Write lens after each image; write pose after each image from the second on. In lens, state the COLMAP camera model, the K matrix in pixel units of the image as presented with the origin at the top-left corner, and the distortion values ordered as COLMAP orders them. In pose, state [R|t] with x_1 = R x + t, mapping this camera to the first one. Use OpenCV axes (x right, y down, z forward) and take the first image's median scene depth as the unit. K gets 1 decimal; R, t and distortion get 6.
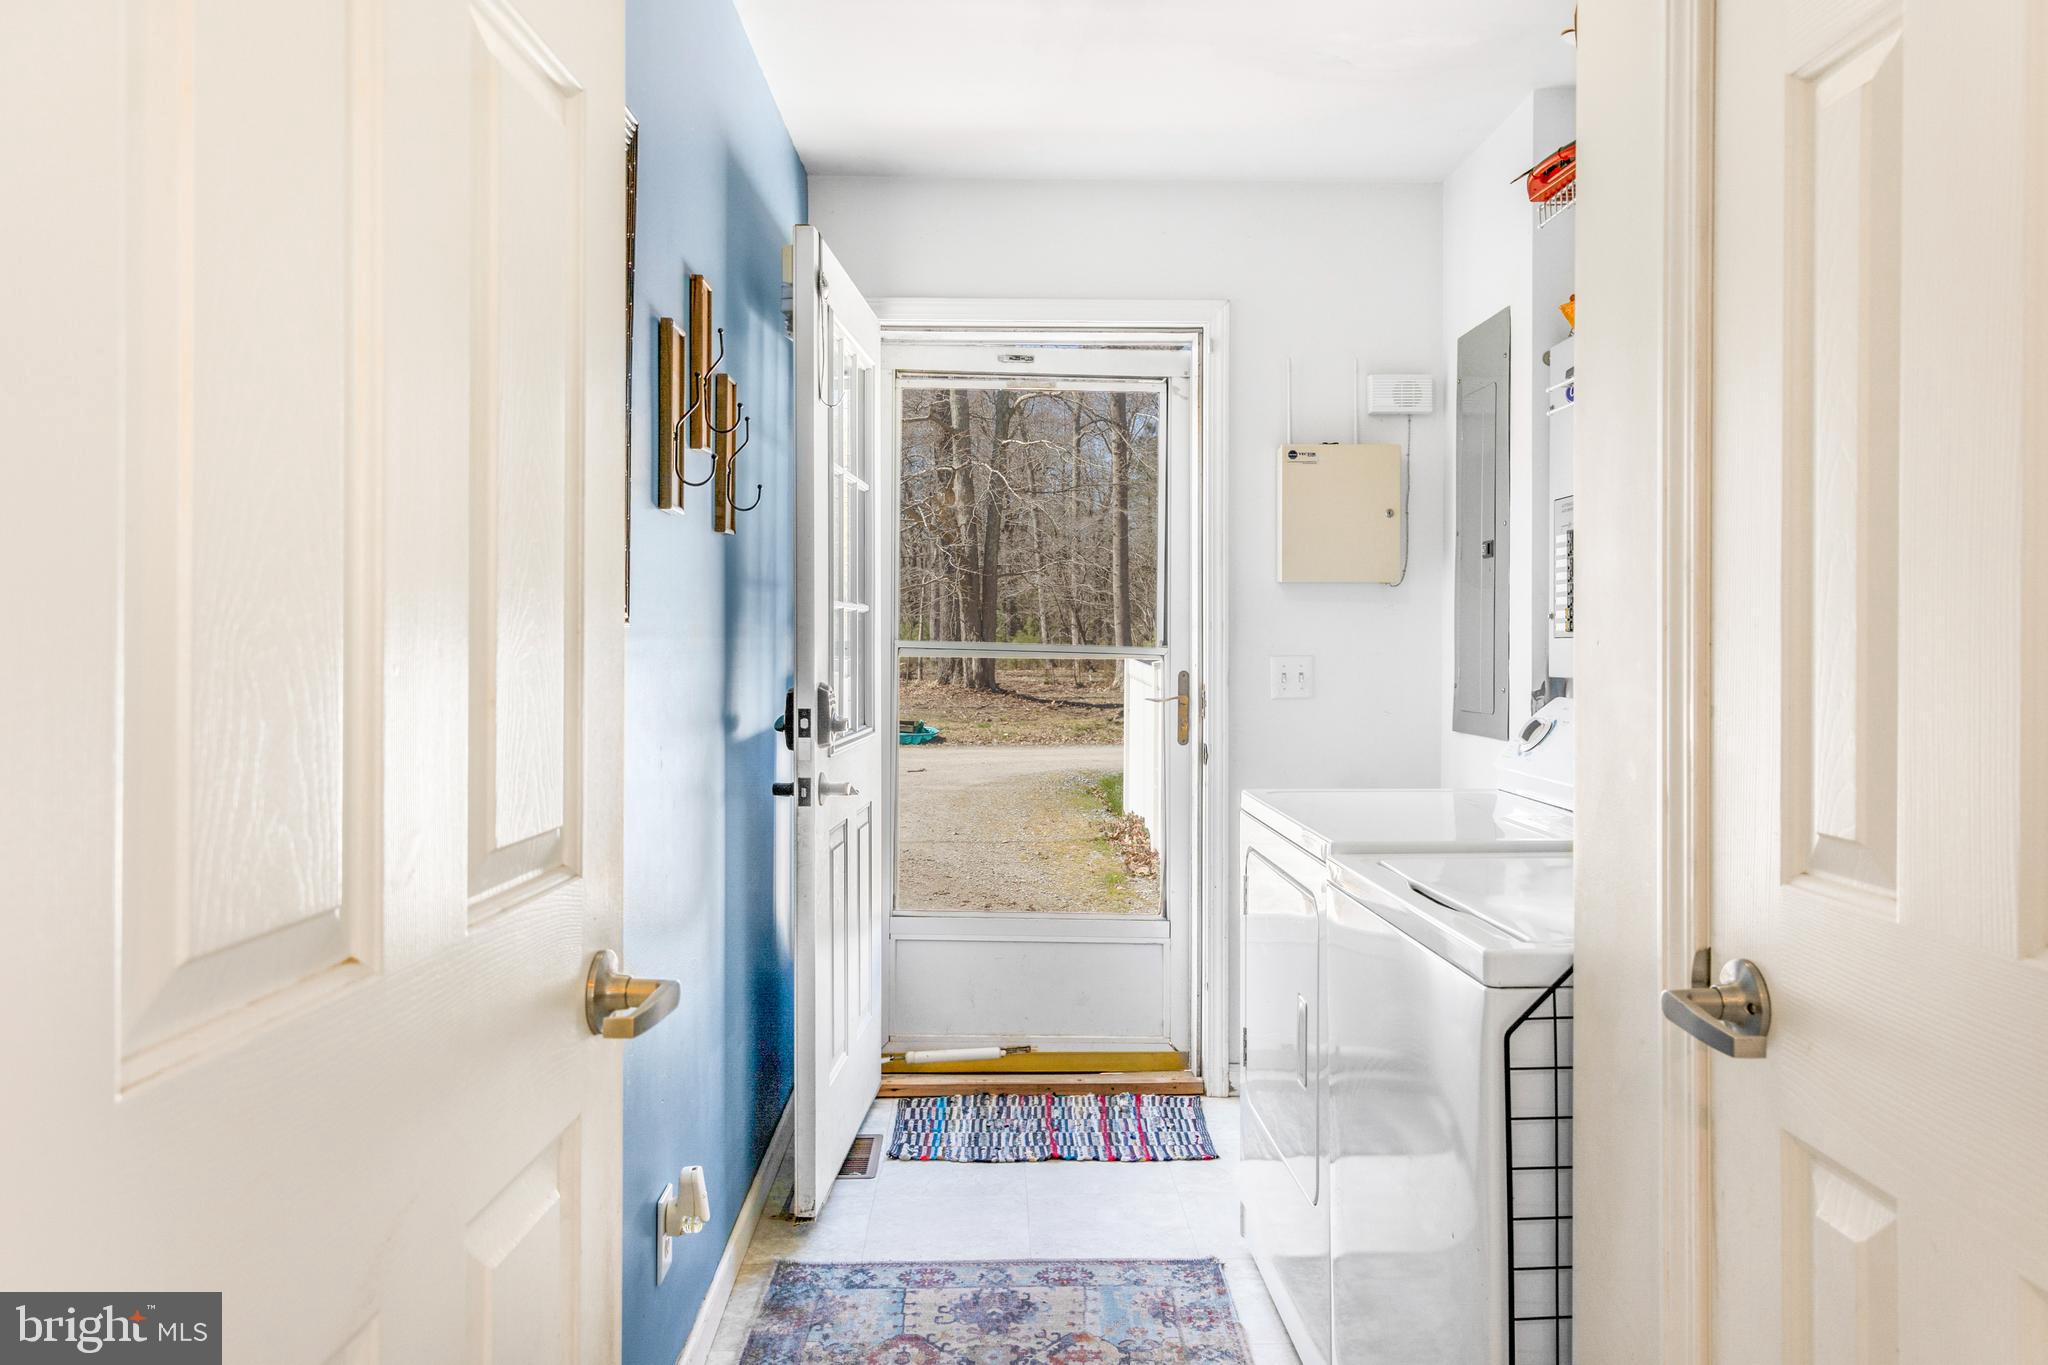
lens RADIAL K [[1498.1, 0, 1028.5], [0, 1498.1, 665.8], [0, 0, 1]] dist [-0.024867, 0.011105]
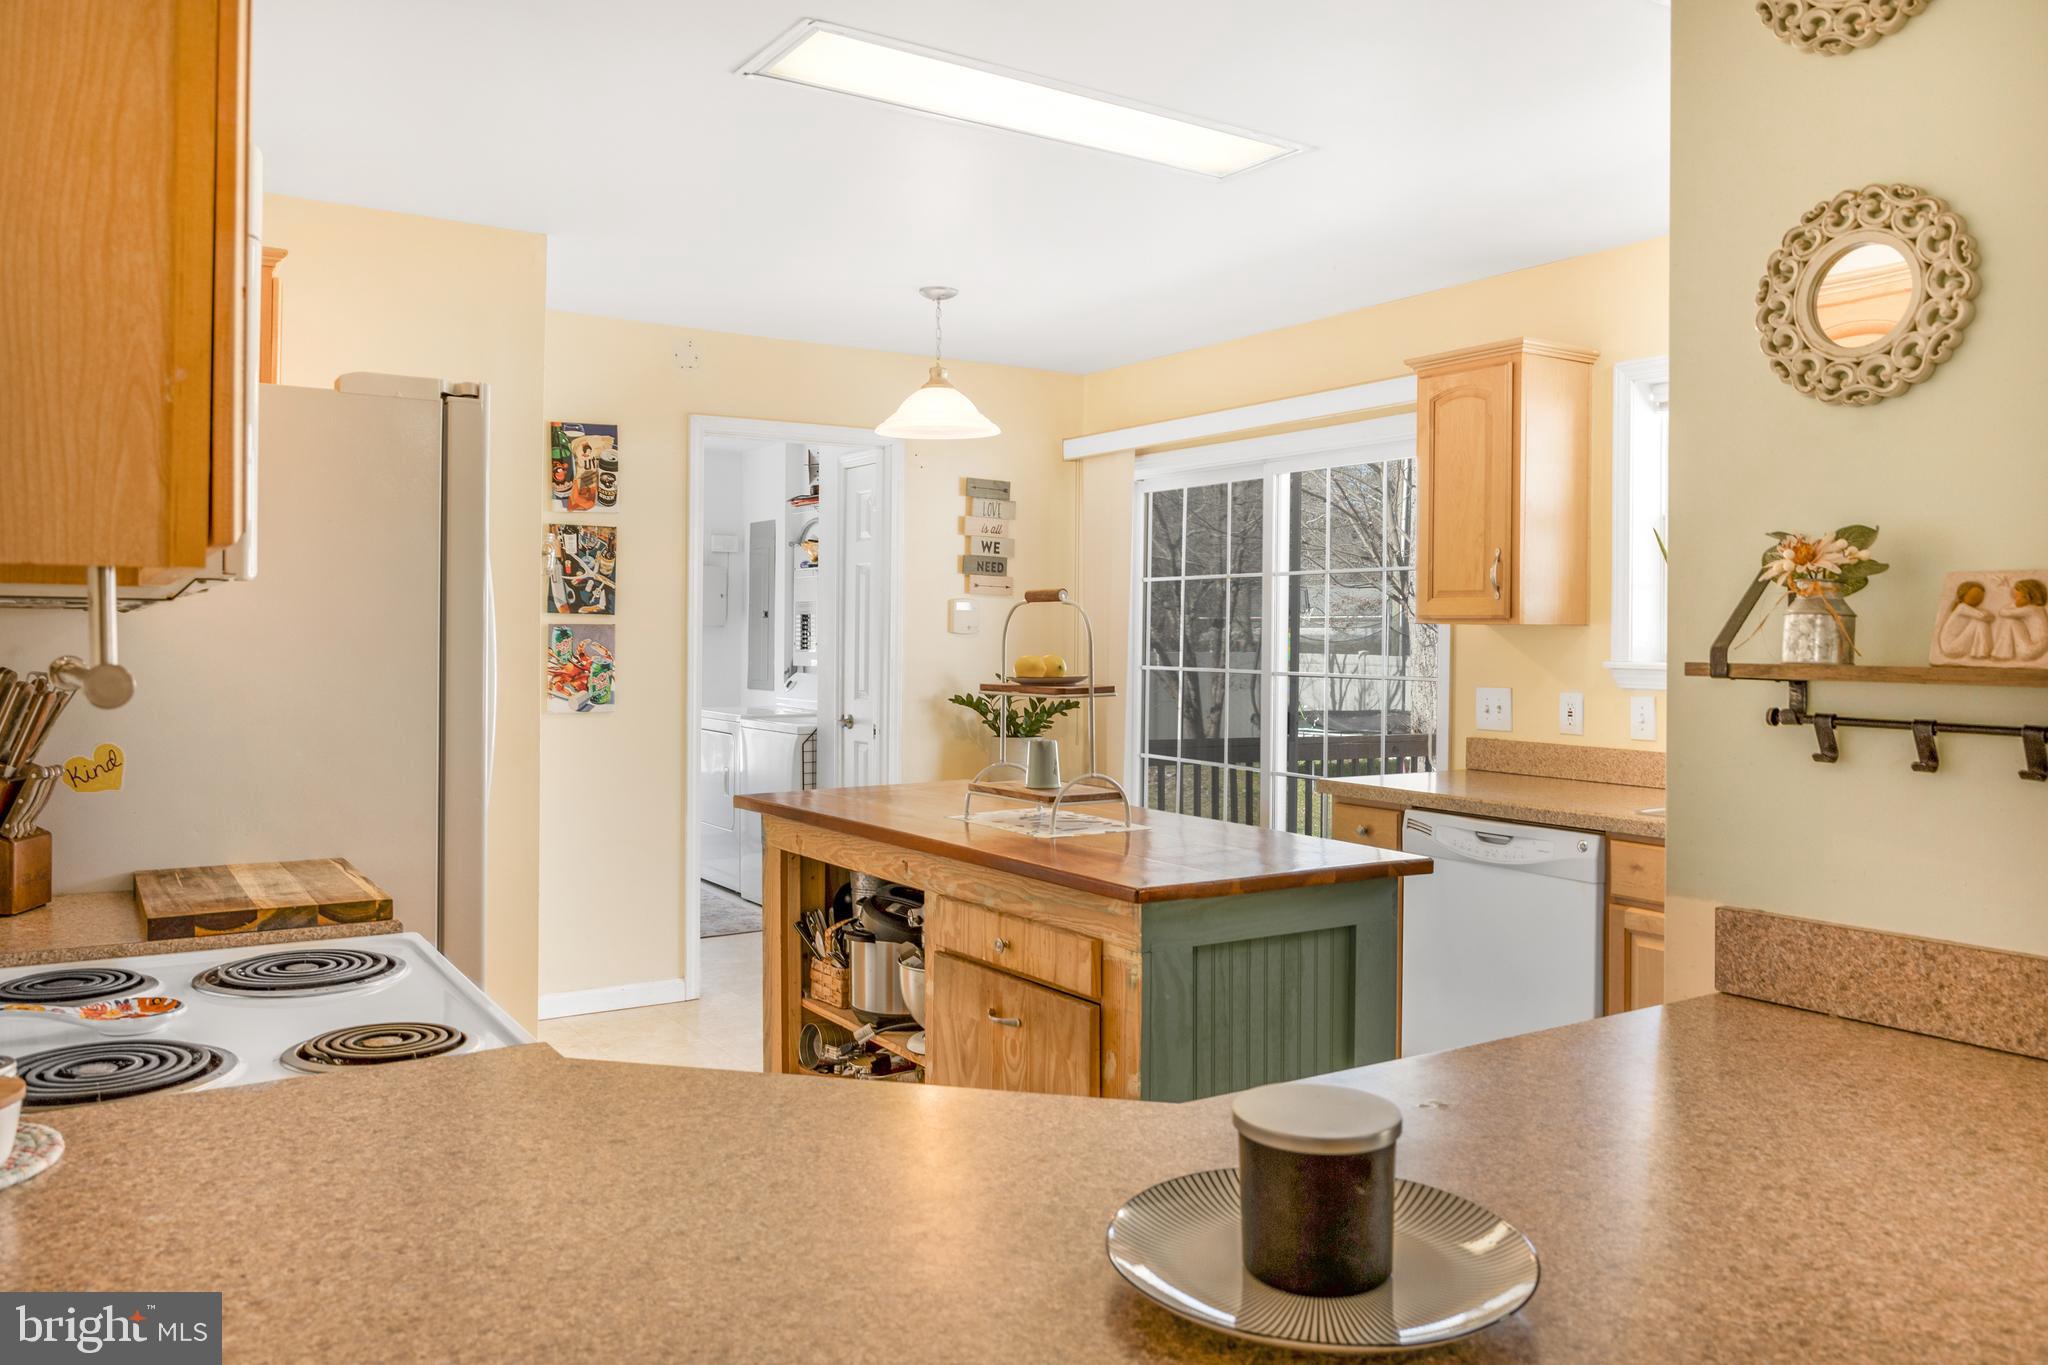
lens RADIAL K [[1498.1, 0, 1045.7], [0, 1498.1, 663.3], [0, 0, 1]] dist [-0.024867, 0.011105]
pose [[0.850871, -0.005726, 0.525344, -0.554305], [0.003556, 0.999980, 0.005141, -0.007202], [-0.525363, -0.002506, 0.850875, -1.253496]]
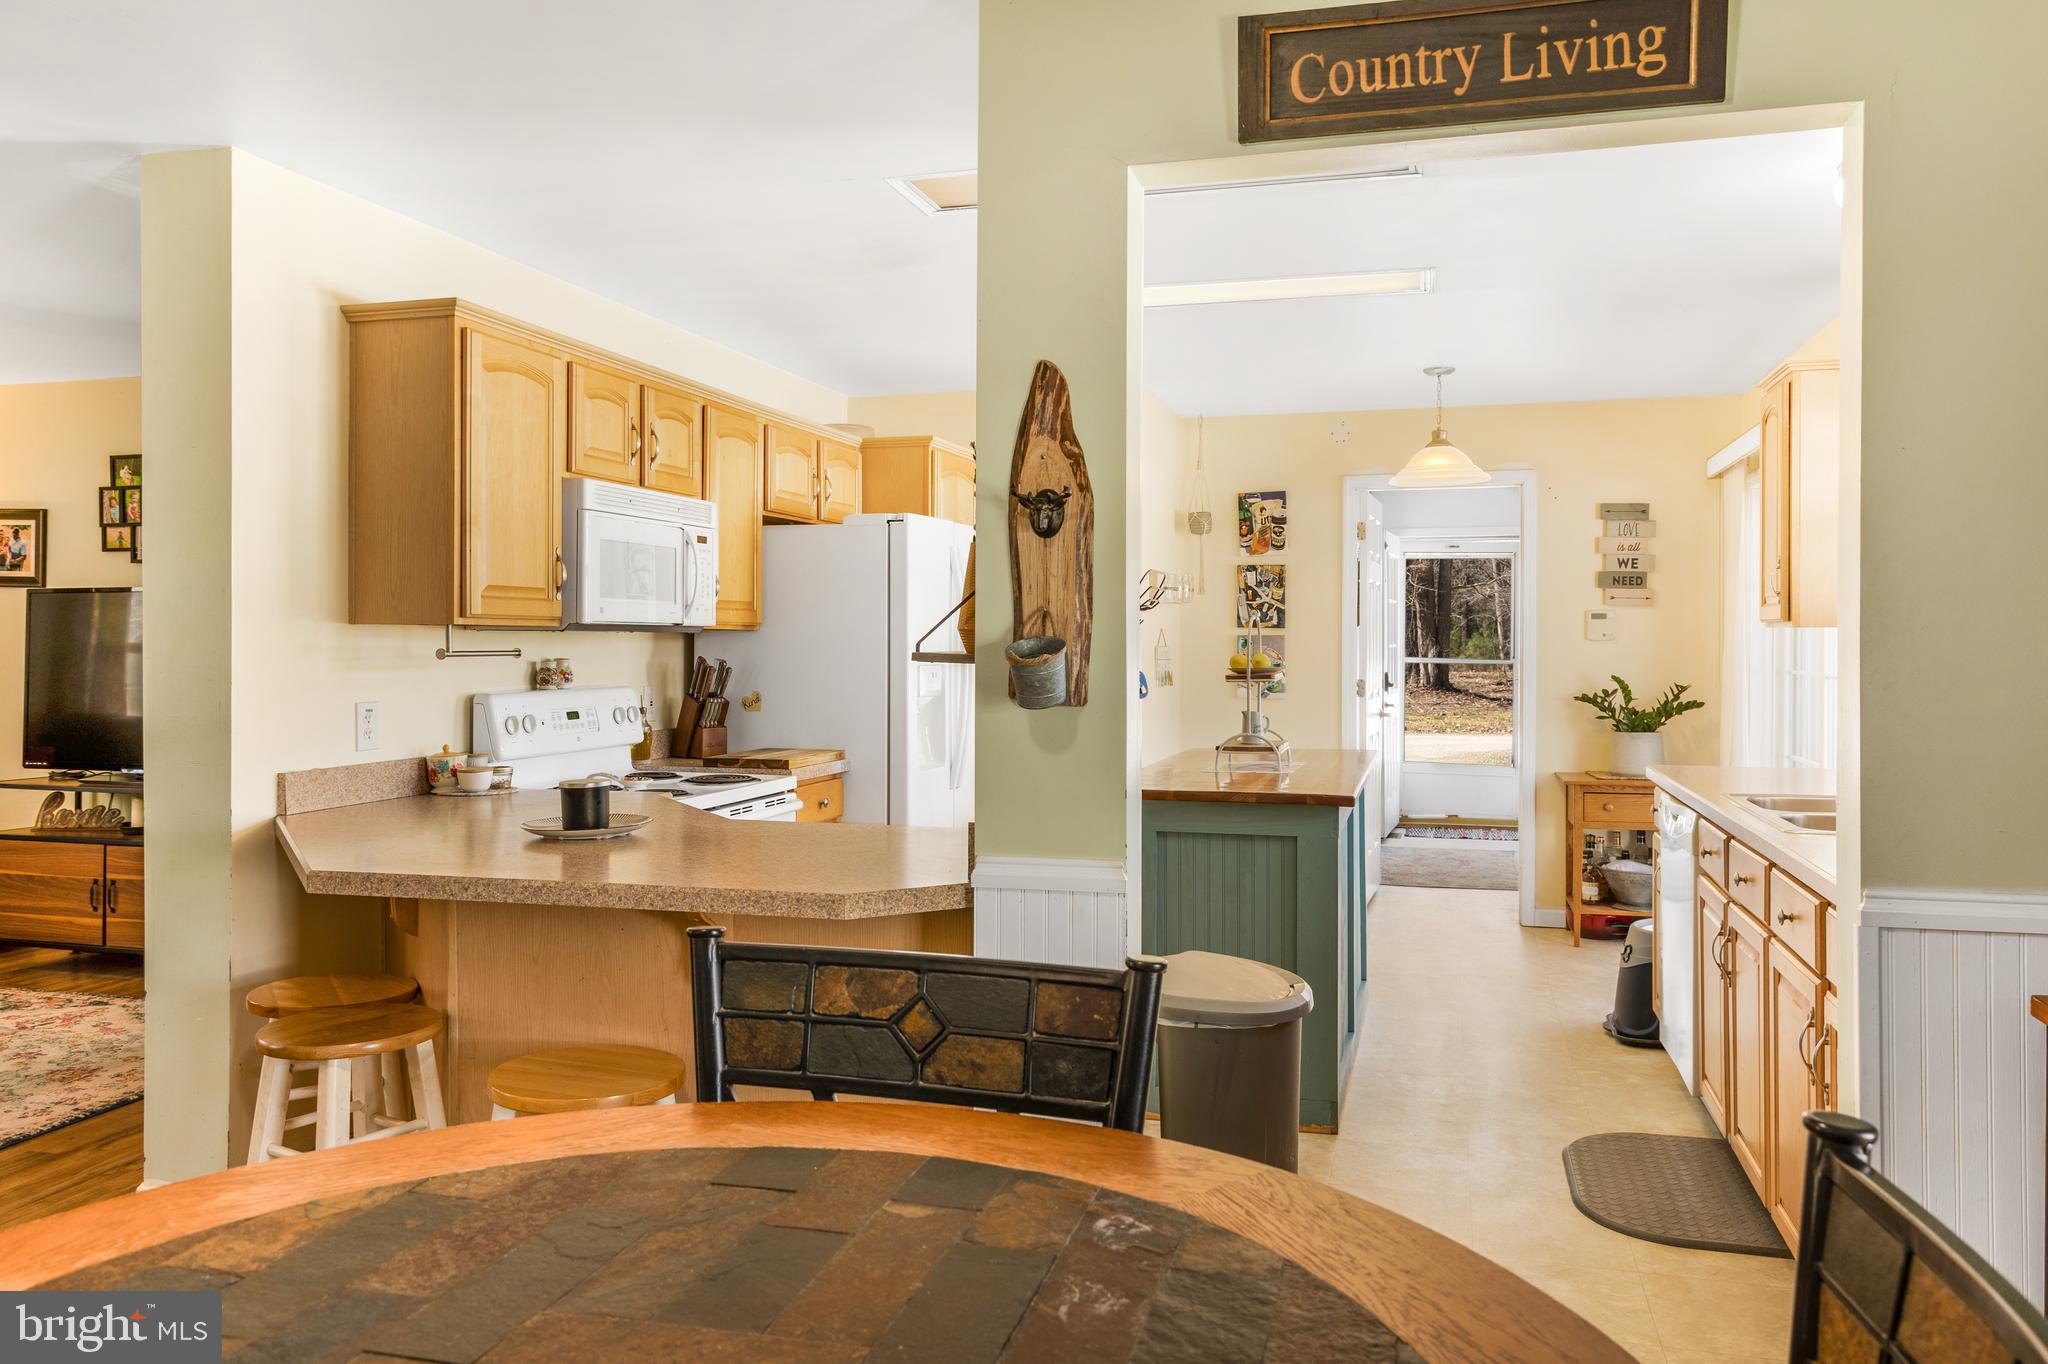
lens RADIAL K [[1498.1, 0, 1025.3], [0, 1498.1, 665.2], [0, 0, 1]] dist [-0.024867, 0.011105]
pose [[0.955456, 0.003192, -0.295116, 0.051850], [-0.003694, 0.999993, -0.001144, 0.003470], [0.295110, 0.002183, 0.955461, -1.761733]]
